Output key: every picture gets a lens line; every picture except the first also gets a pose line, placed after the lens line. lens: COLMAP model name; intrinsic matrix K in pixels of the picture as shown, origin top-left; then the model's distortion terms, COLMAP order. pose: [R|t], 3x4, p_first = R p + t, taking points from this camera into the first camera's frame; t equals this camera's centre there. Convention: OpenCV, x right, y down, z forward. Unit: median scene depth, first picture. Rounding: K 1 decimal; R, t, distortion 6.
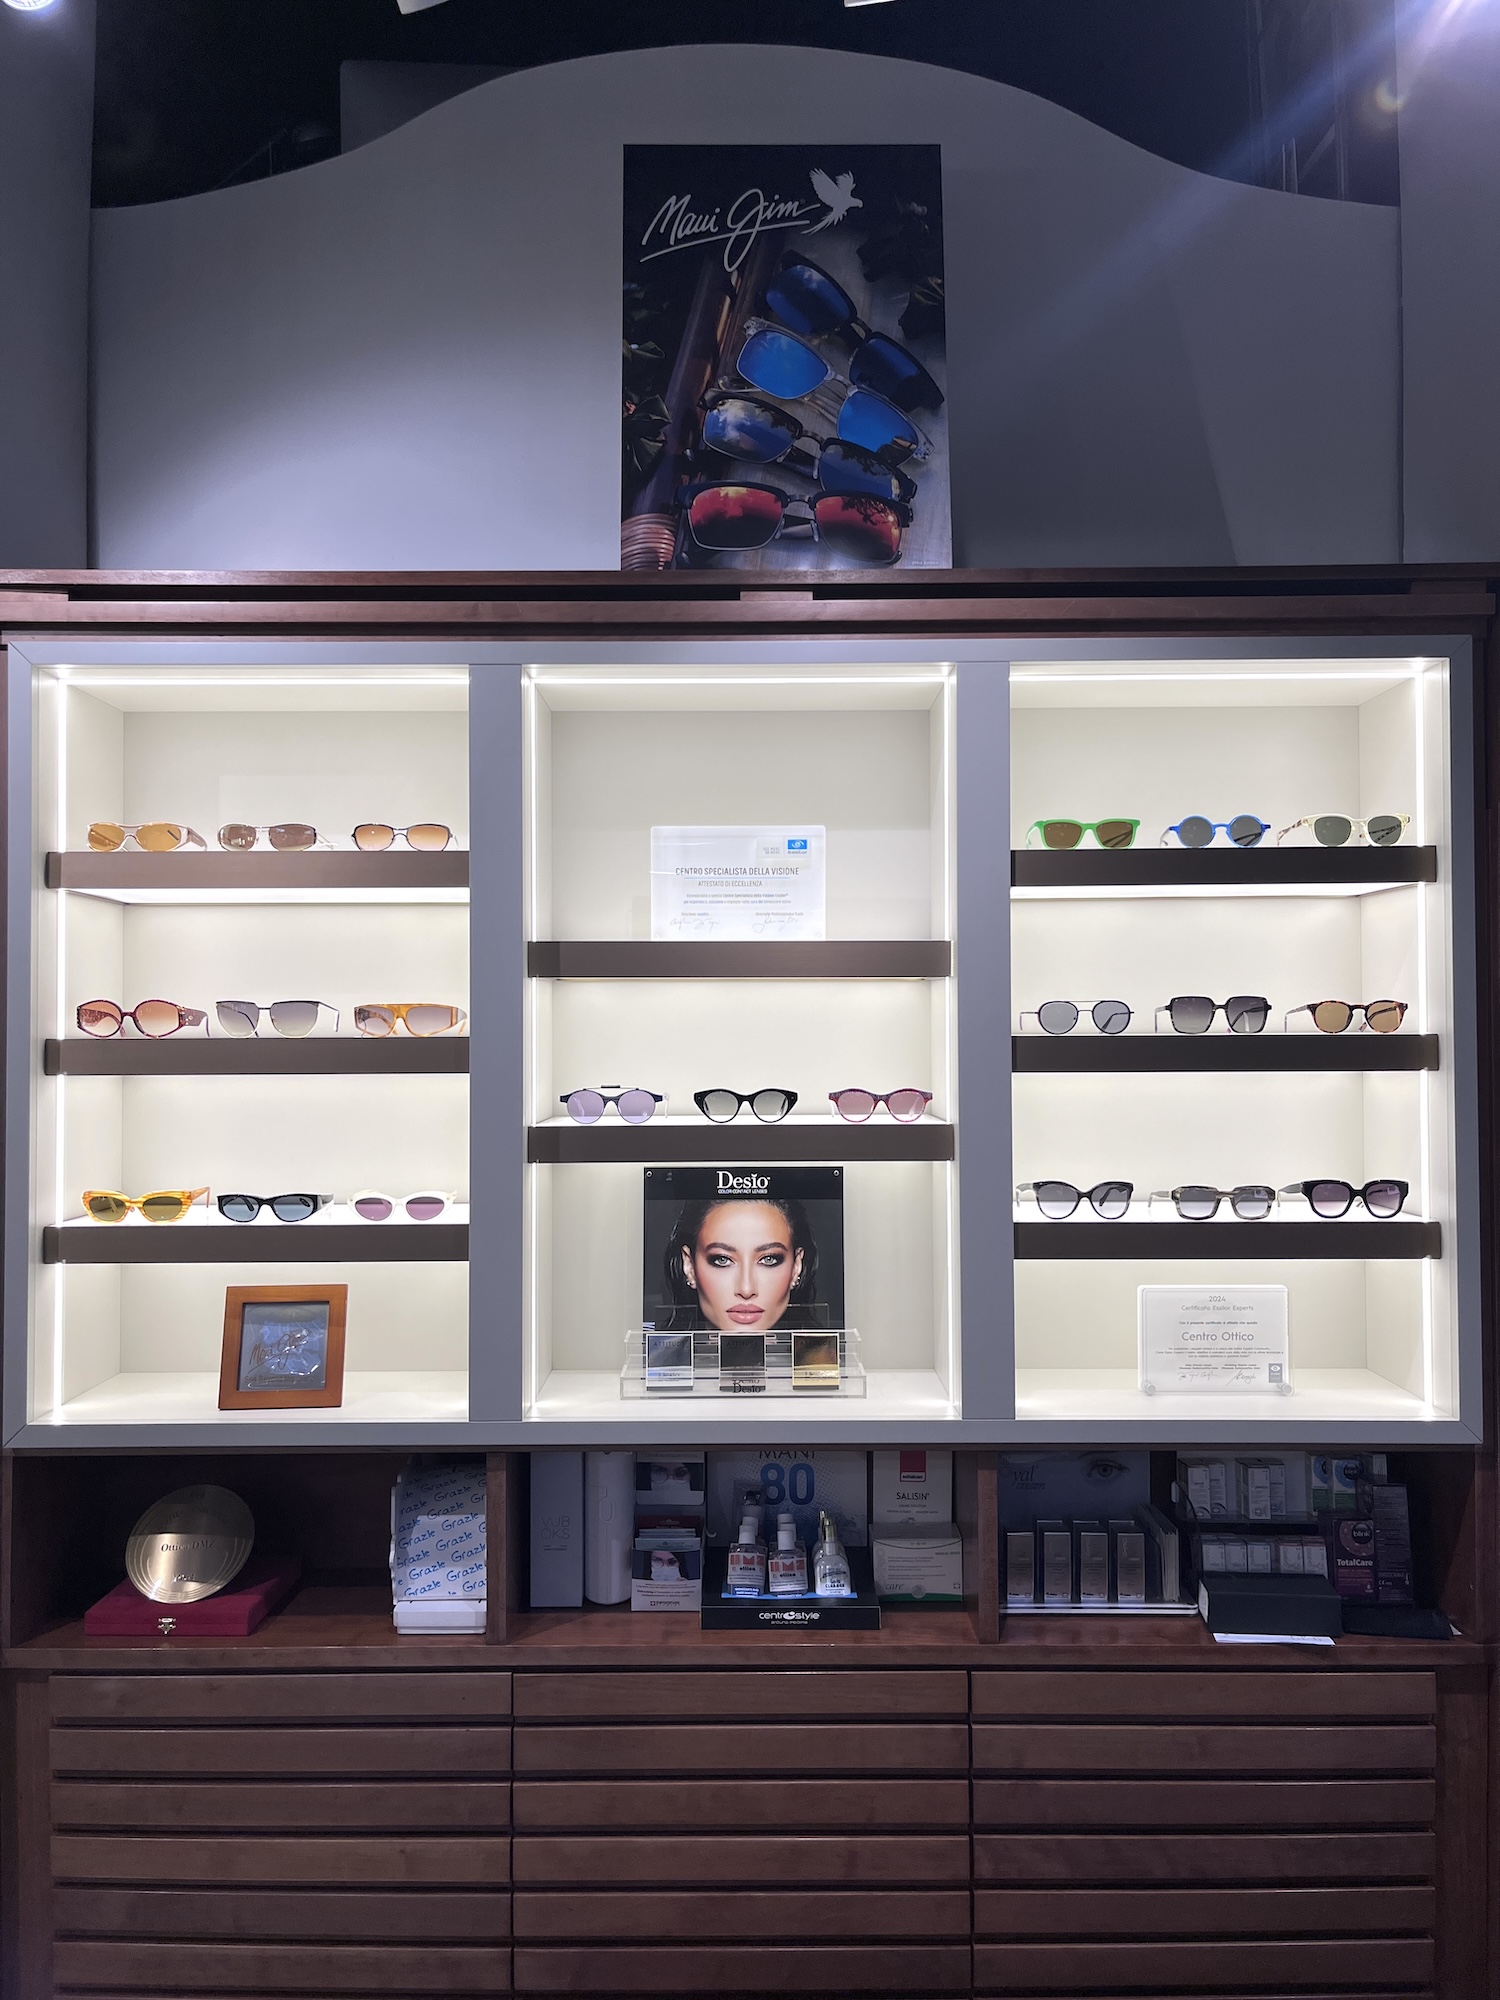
lens RADIAL K [[1521.7, 0, 750.0], [0, 1521.7, 1000.0], [0, 0, 1]] dist [0.056808, -0.065838]
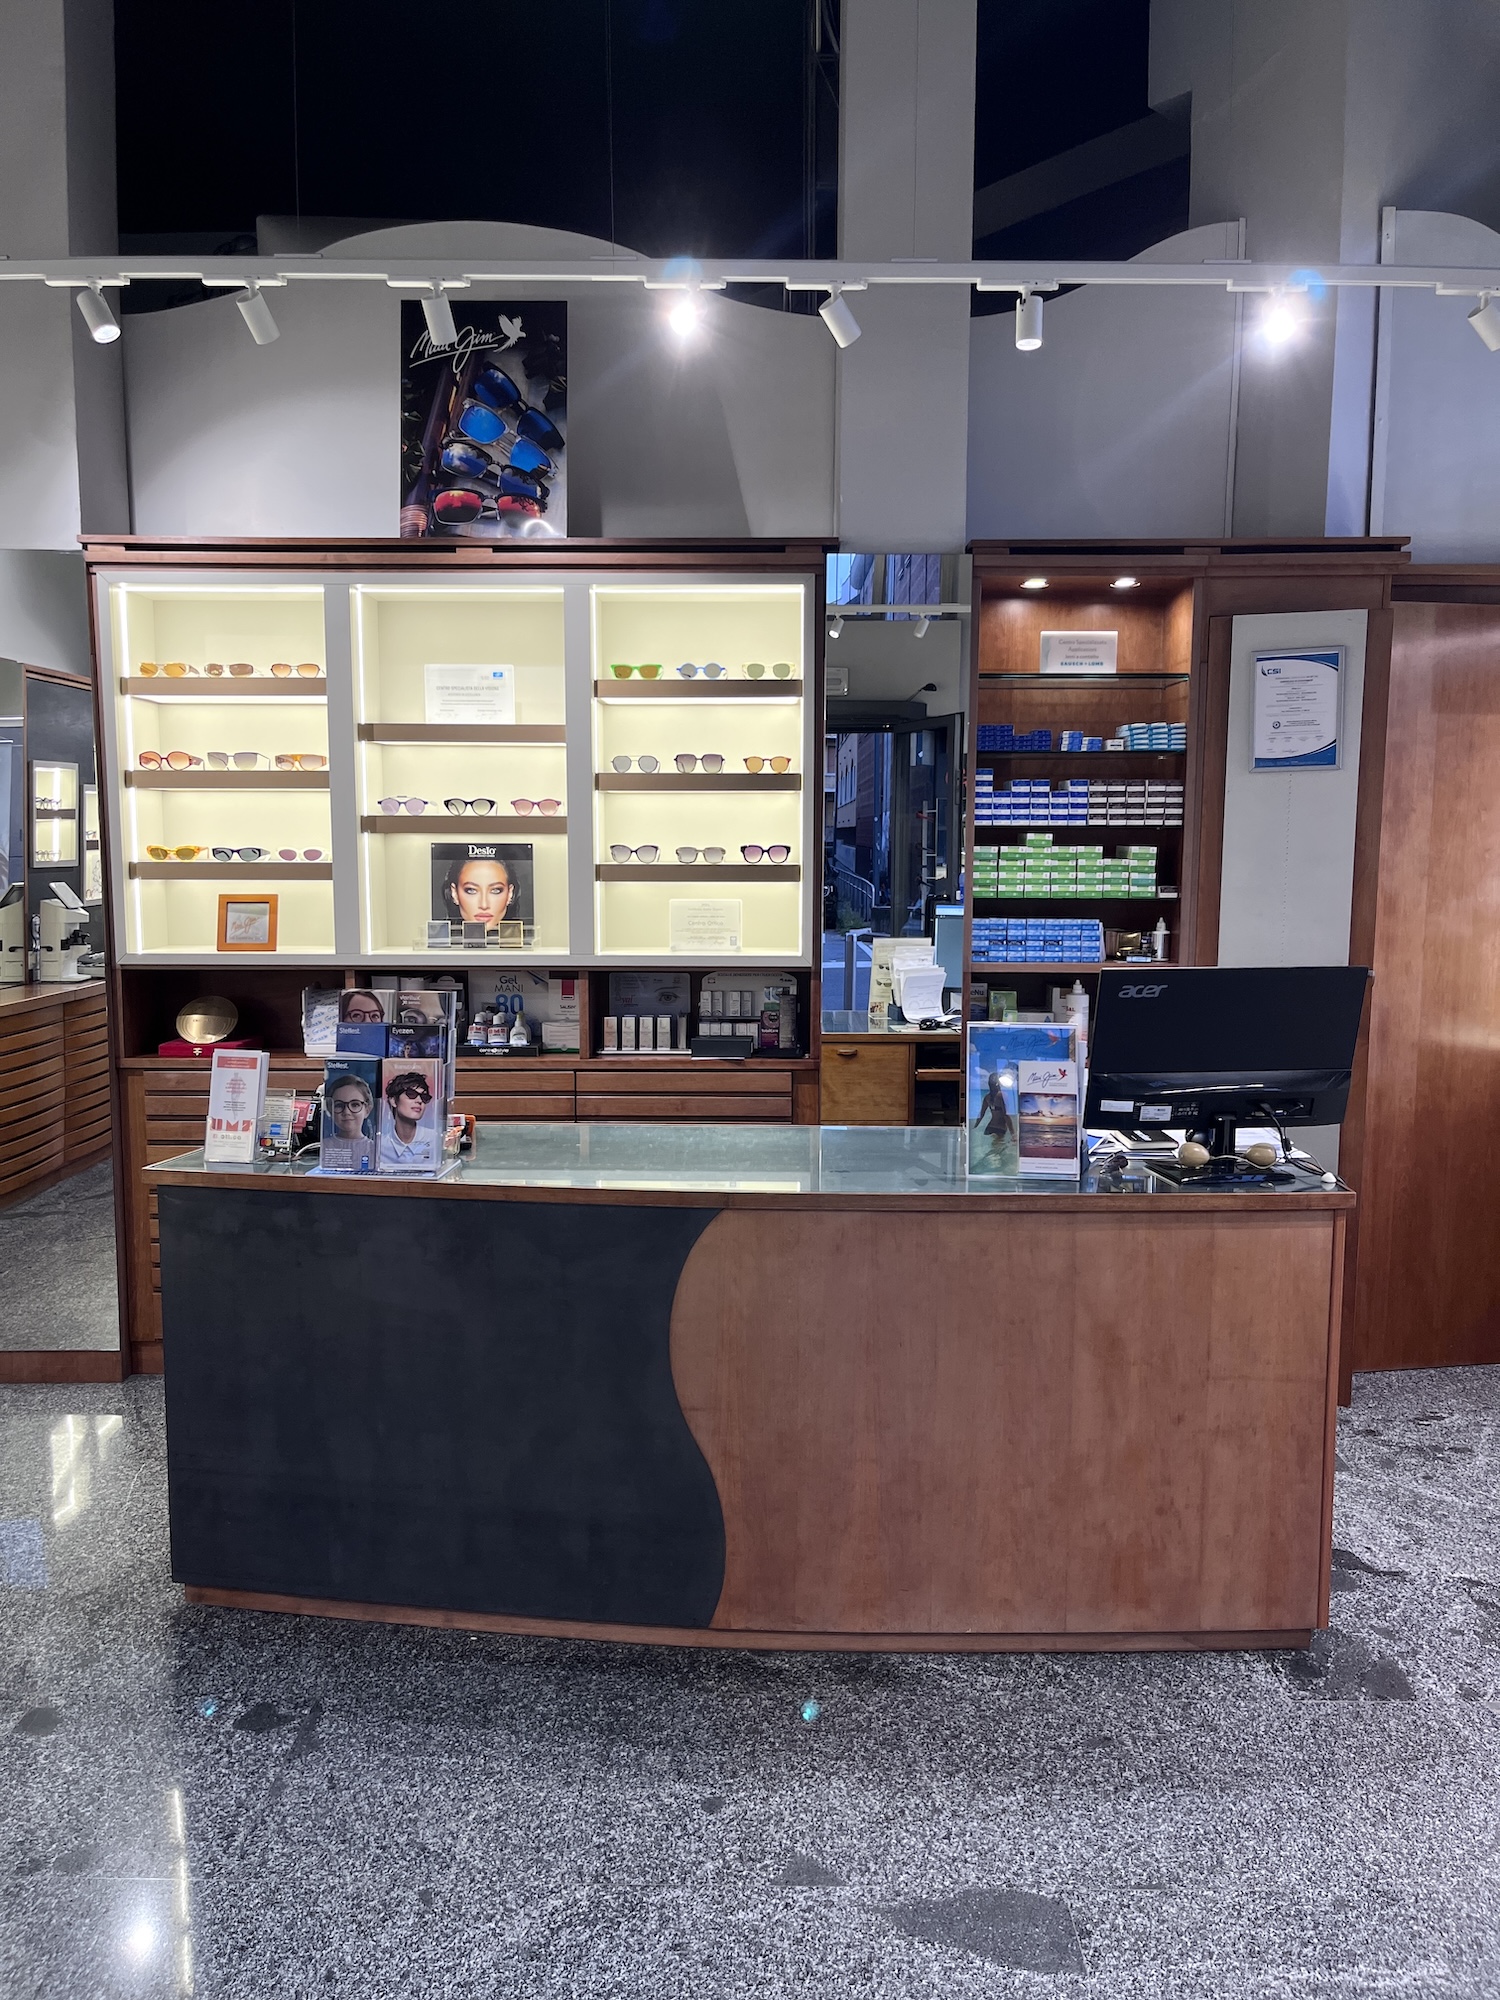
lens RADIAL K [[1521.7, 0, 750.0], [0, 1521.7, 1000.0], [0, 0, 1]] dist [0.056808, -0.065838]
pose [[0.999928, 0.006869, -0.009890, 0.392996], [-0.005518, 0.991406, 0.130706, 0.056772], [0.010703, -0.130642, 0.991372, -1.048388]]
